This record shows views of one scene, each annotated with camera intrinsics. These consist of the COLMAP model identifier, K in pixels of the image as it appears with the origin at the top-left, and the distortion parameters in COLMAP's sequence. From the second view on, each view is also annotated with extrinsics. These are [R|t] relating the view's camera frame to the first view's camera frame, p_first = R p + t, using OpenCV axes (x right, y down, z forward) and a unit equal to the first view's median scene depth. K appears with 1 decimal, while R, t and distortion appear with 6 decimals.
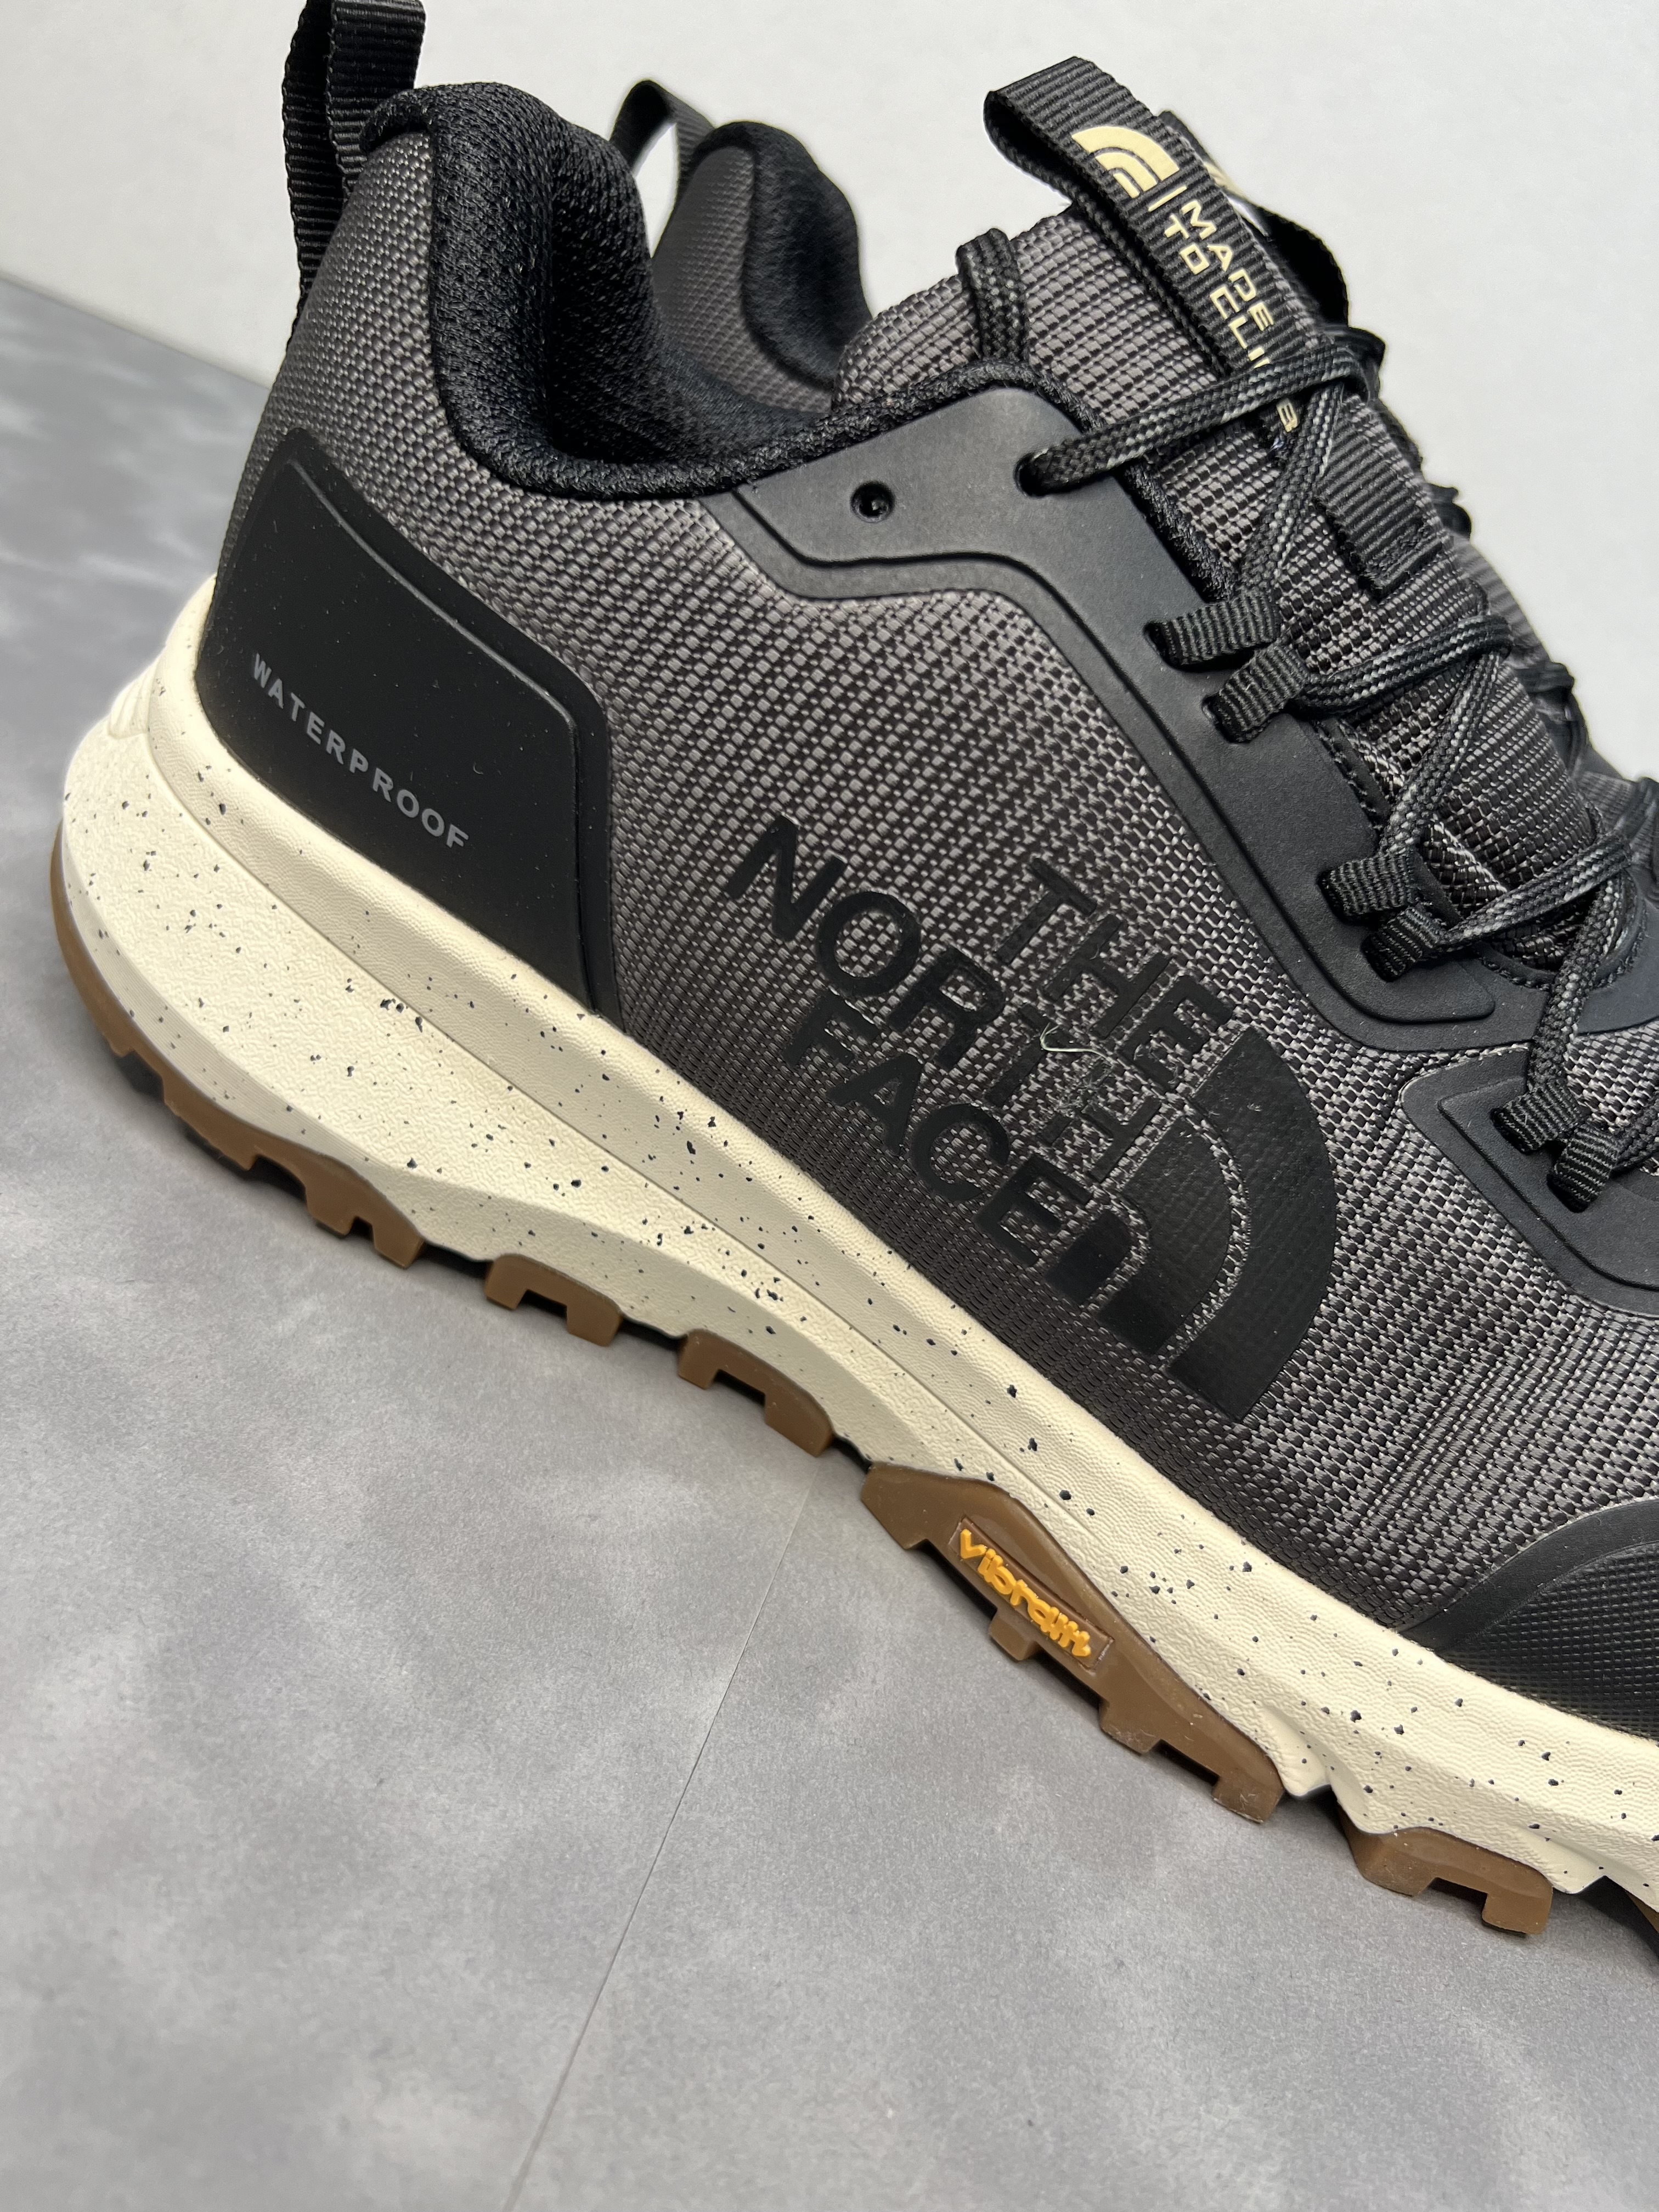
lens RADIAL K [[1759.2, 0, 835.4], [0, 1759.2, 1094.9], [0, 0, 1]] dist [0.029953, -0.058383]
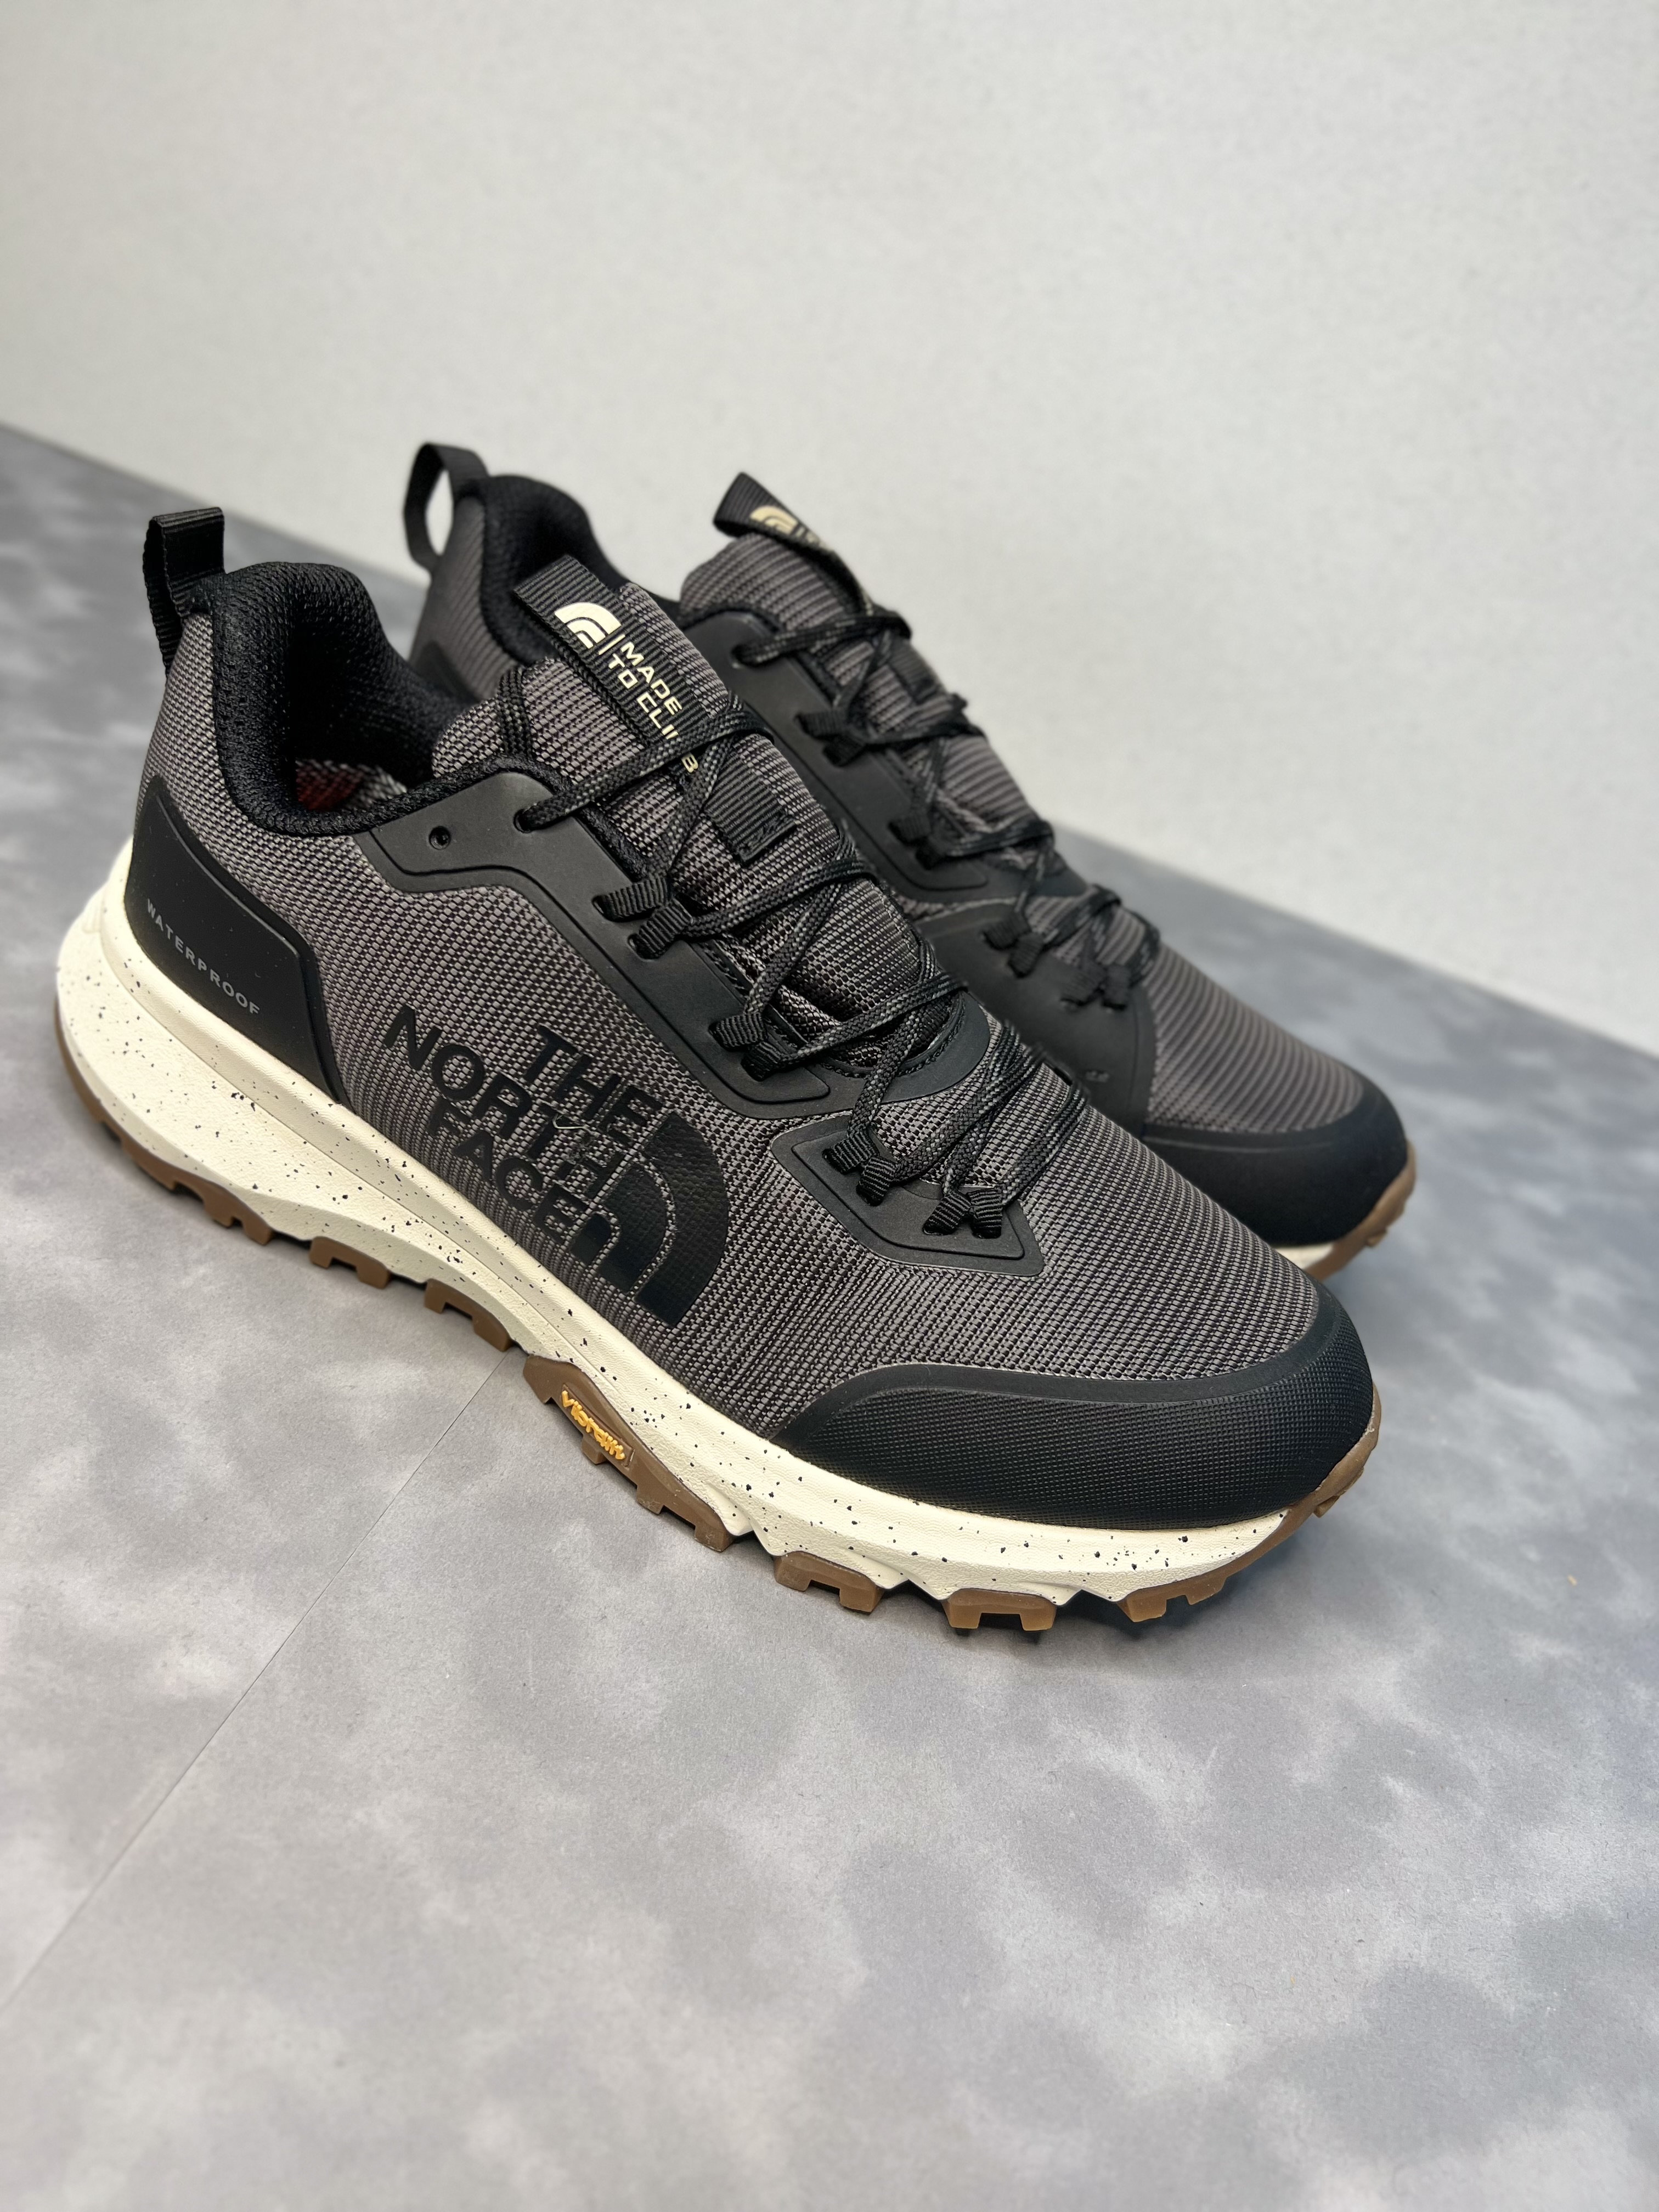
lens RADIAL K [[1721.7, 0, 829.5], [0, 1721.7, 1106.0], [0, 0, 1]] dist [0.036811, -0.049325]
pose [[0.995940, -0.026292, -0.086098, 0.537907], [0.031376, 0.997809, 0.058241, -0.139110], [0.084378, -0.060706, 0.994583, -0.726234]]
